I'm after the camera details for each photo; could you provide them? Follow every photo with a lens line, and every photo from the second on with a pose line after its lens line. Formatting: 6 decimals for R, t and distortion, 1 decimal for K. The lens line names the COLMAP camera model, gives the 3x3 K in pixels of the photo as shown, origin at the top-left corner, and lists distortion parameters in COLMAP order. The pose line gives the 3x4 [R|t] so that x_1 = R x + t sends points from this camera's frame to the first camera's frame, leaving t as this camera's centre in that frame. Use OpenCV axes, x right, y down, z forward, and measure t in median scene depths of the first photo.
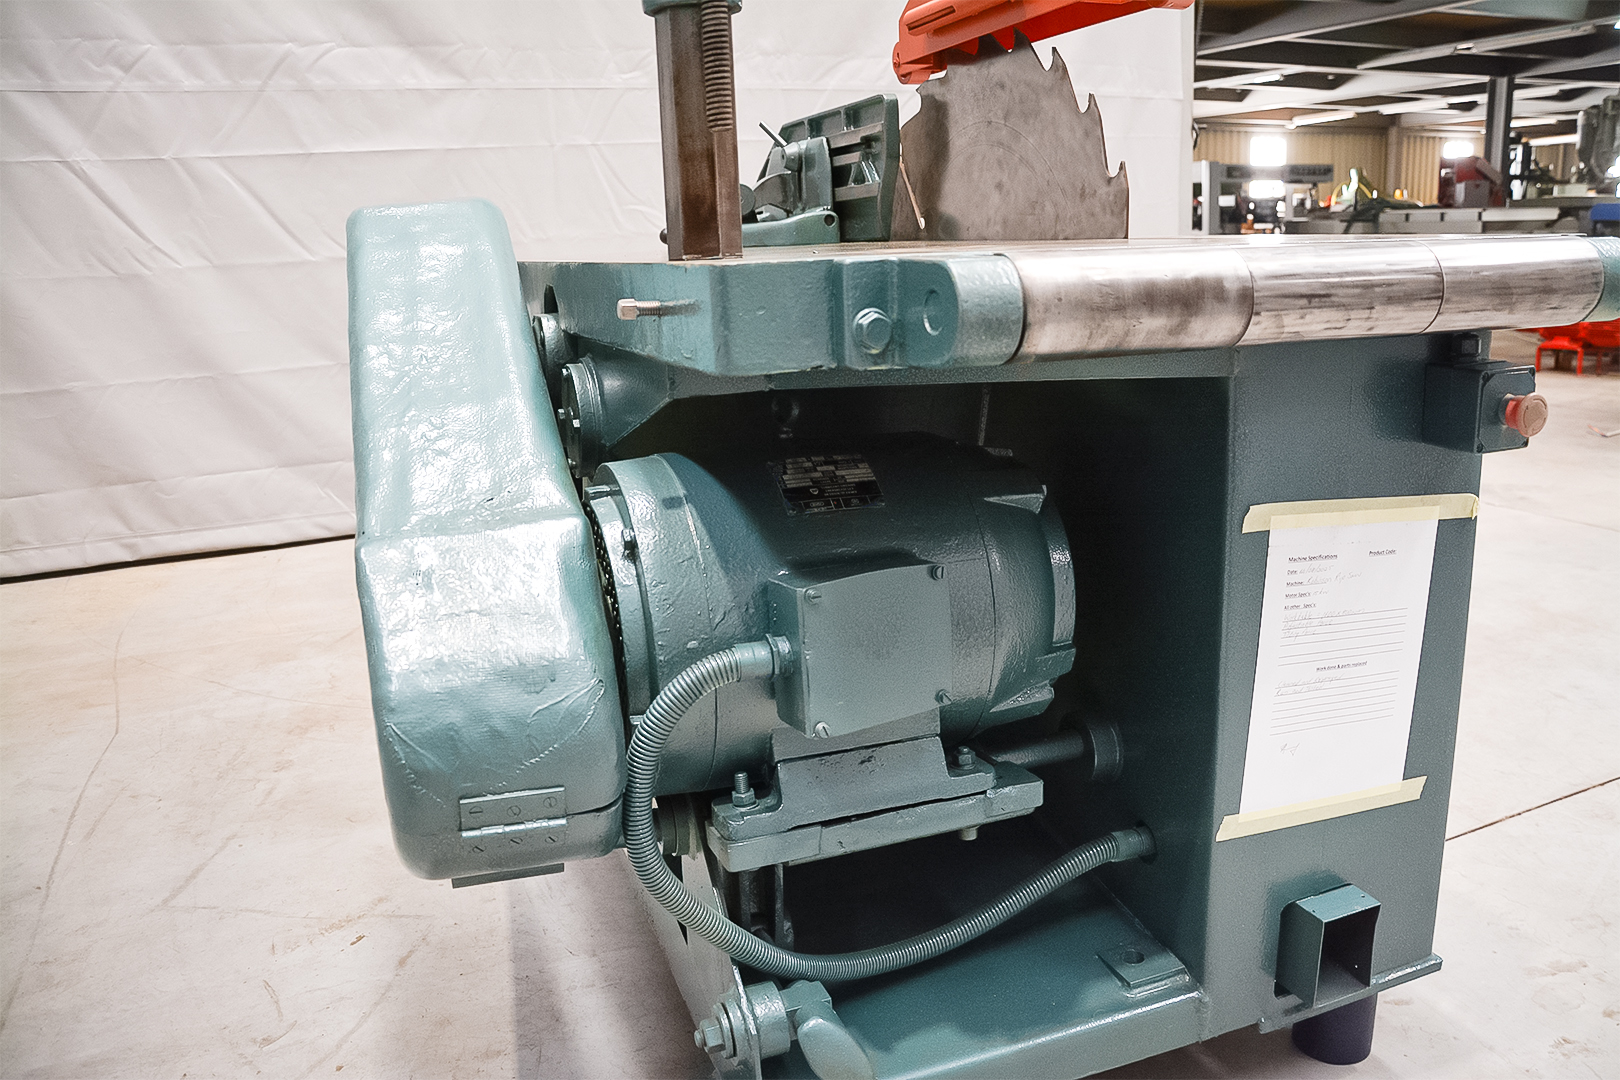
lens RADIAL K [[1254.8, 0, 826.5], [0, 1254.8, 546.0], [0, 0, 1]] dist [-0.166890, 0.124321]
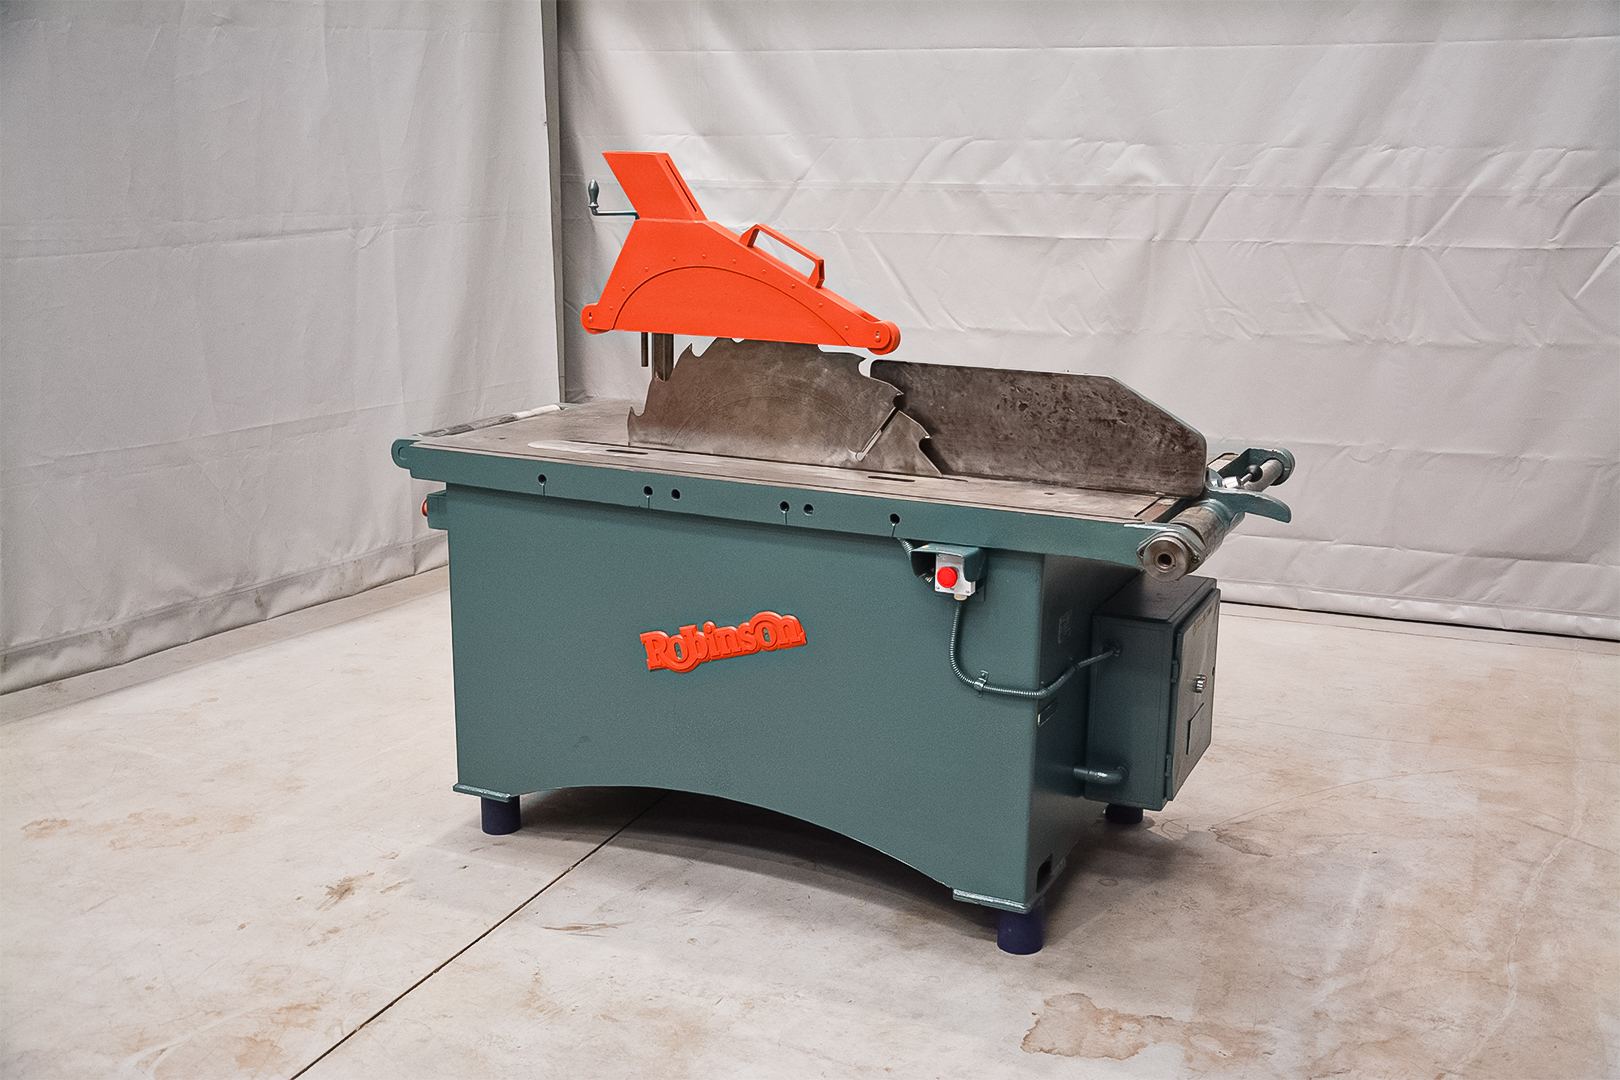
lens RADIAL K [[1654.3, 0, 813.4], [0, 1654.3, 542.9], [0, 0, 1]] dist [-0.054994, 0.258258]
pose [[-0.721521, 0.186073, -0.666922, 0.716022], [-0.153686, 0.896147, 0.416295, -0.494625], [0.675121, 0.402862, -0.617992, 1.143514]]
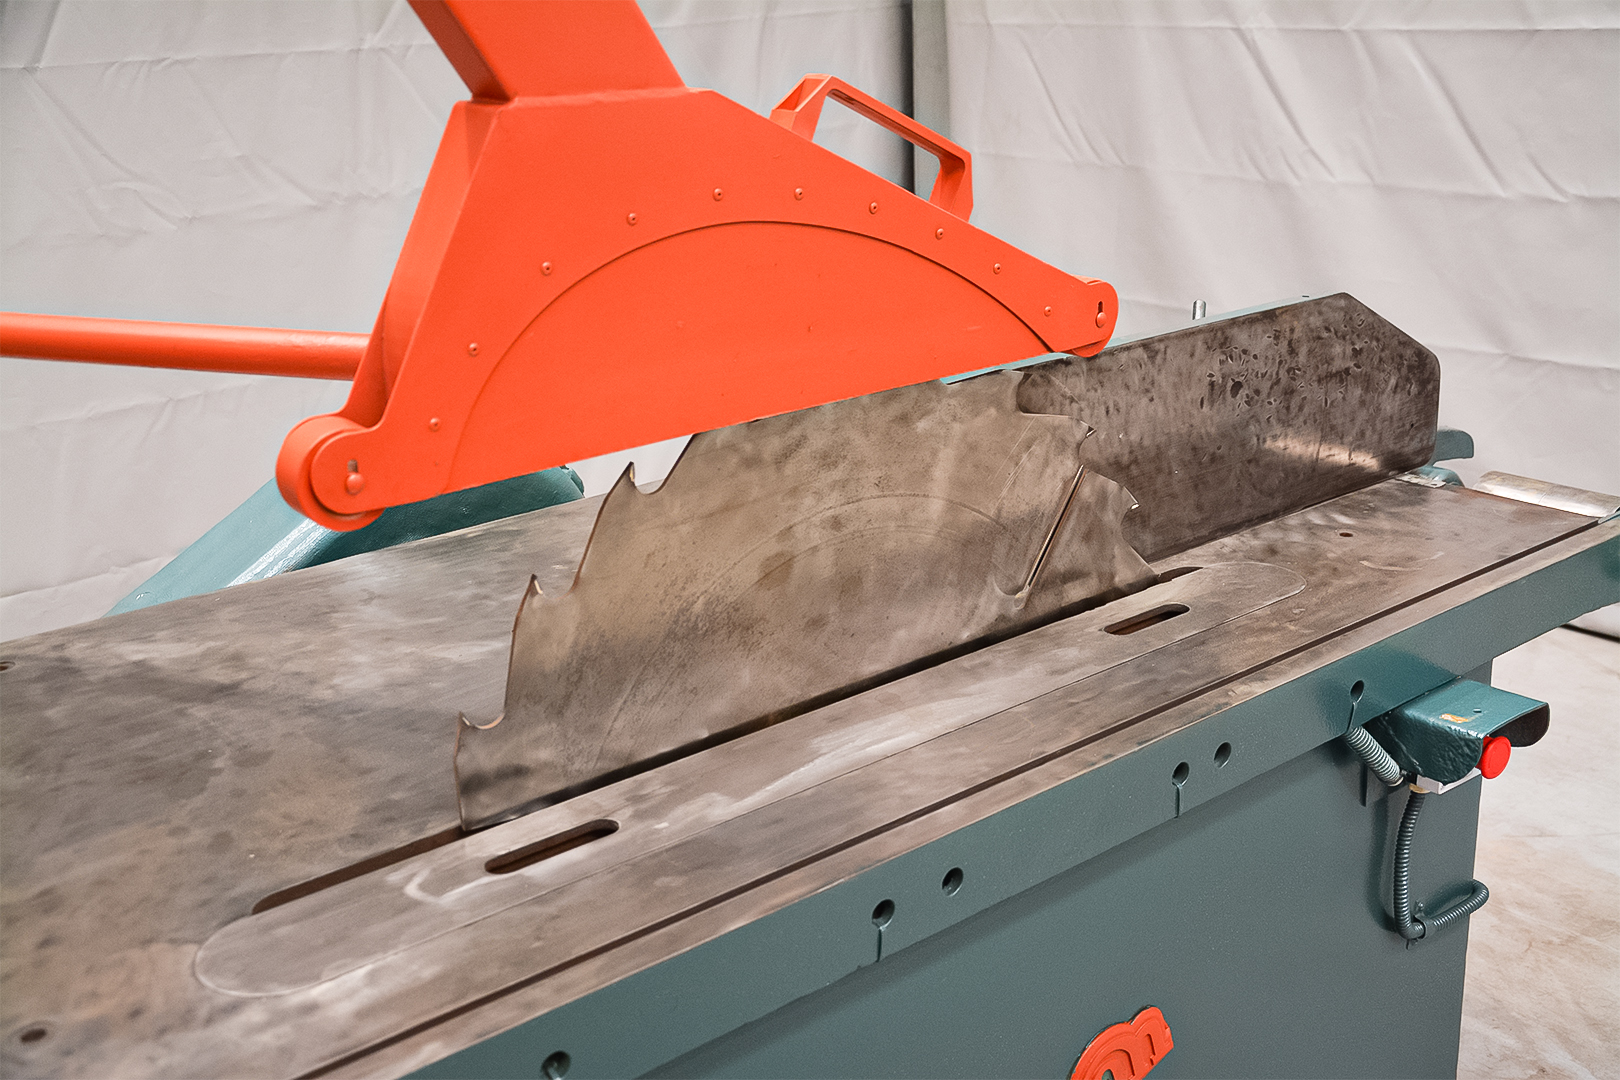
lens RADIAL K [[1802.3, 0, 821.3], [0, 1802.3, 547.6], [0, 0, 1]] dist [-0.037502, 0.365845]
pose [[0.332198, 0.334914, -0.881747, 0.420029], [-0.215548, 0.937055, 0.274714, -0.267246], [0.918250, 0.098799, 0.383478, 0.324146]]
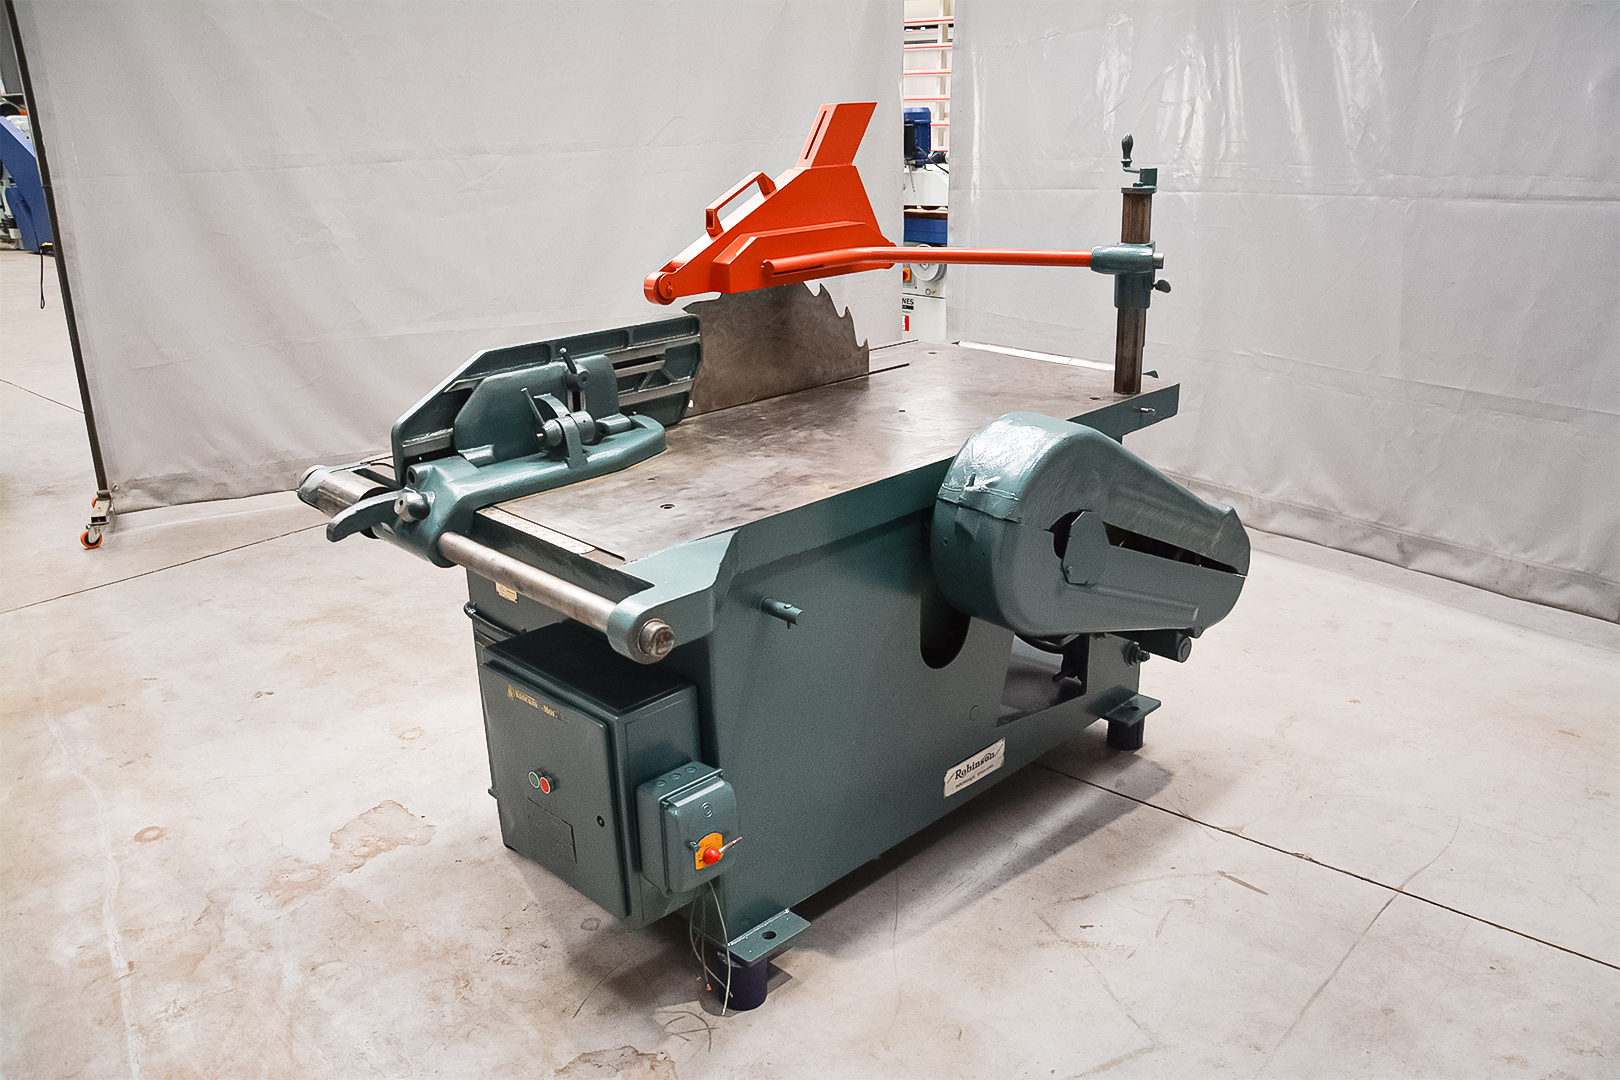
lens RADIAL K [[1267.6, 0, 823.2], [0, 1267.6, 542.9], [0, 0, 1]] dist [-0.162155, 0.132354]
pose [[-0.422692, -0.261622, 0.867690, -0.670381], [0.249889, 0.886665, 0.389076, -0.342307], [-0.871141, 0.381285, -0.309409, 0.740964]]
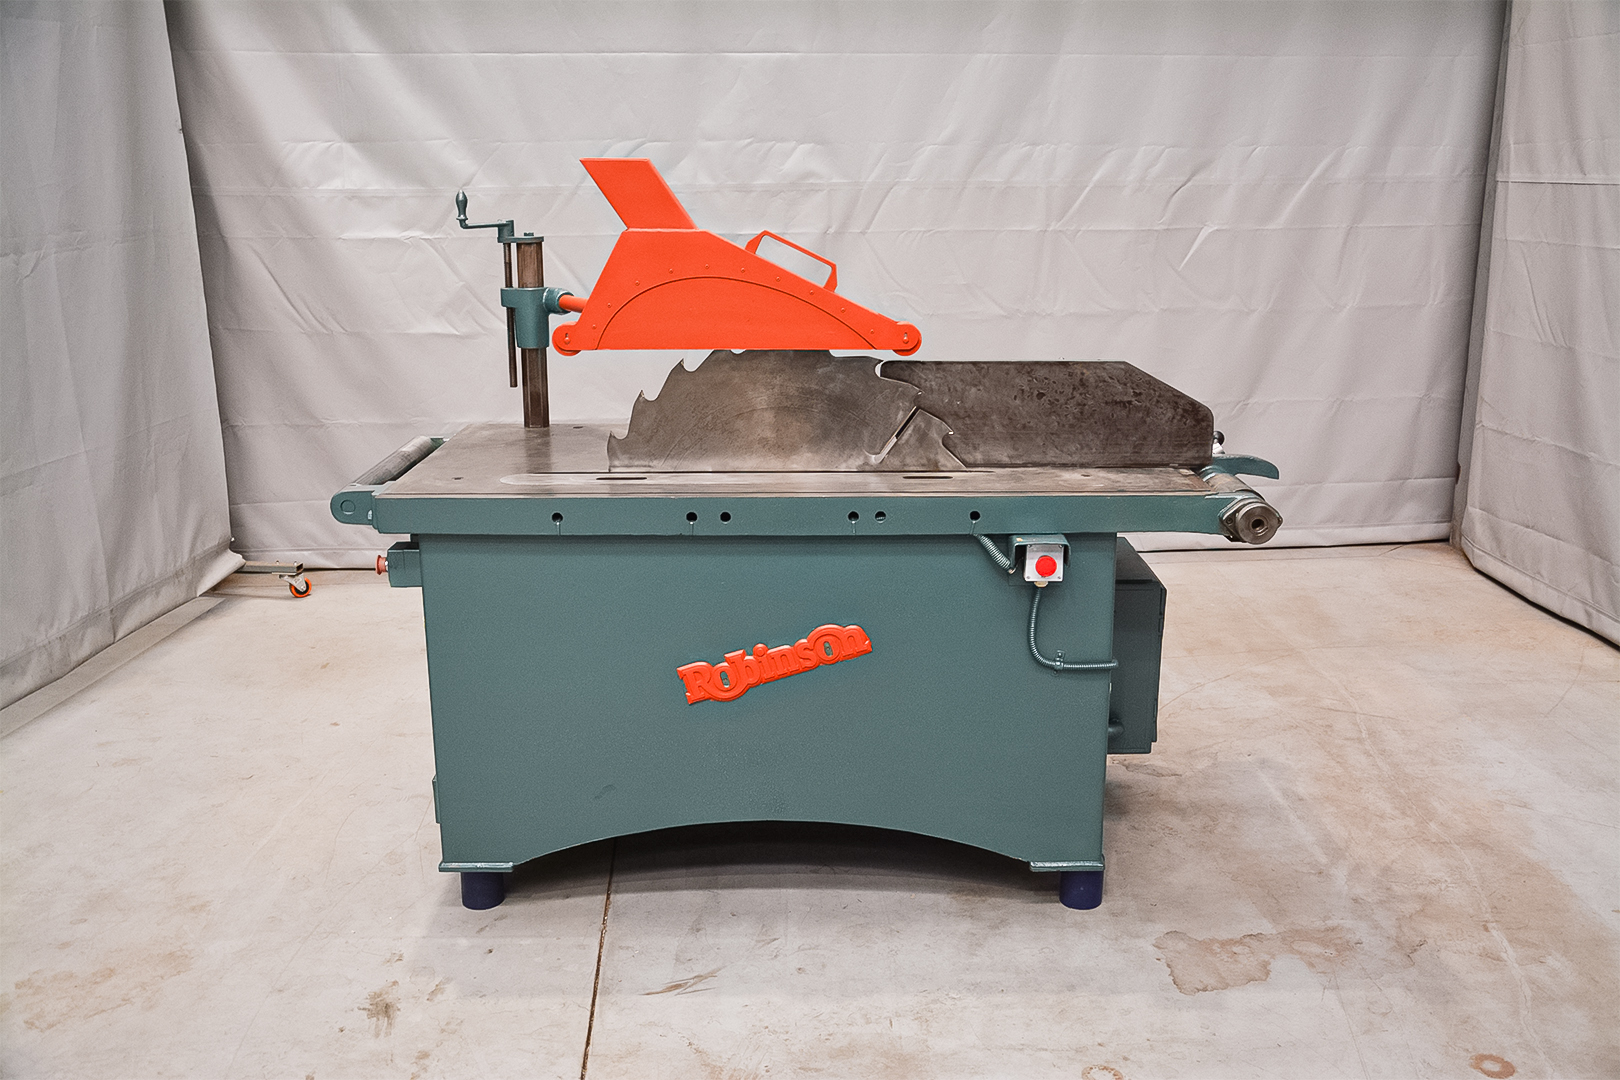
lens RADIAL K [[1520.5, 0, 813.9], [0, 1520.5, 544.8], [0, 0, 1]] dist [-0.082009, 0.185833]
pose [[-0.350250, 0.269610, -0.897015, 0.867900], [-0.210584, 0.910494, 0.355886, -0.404518], [0.912677, 0.313546, -0.262125, 0.759067]]
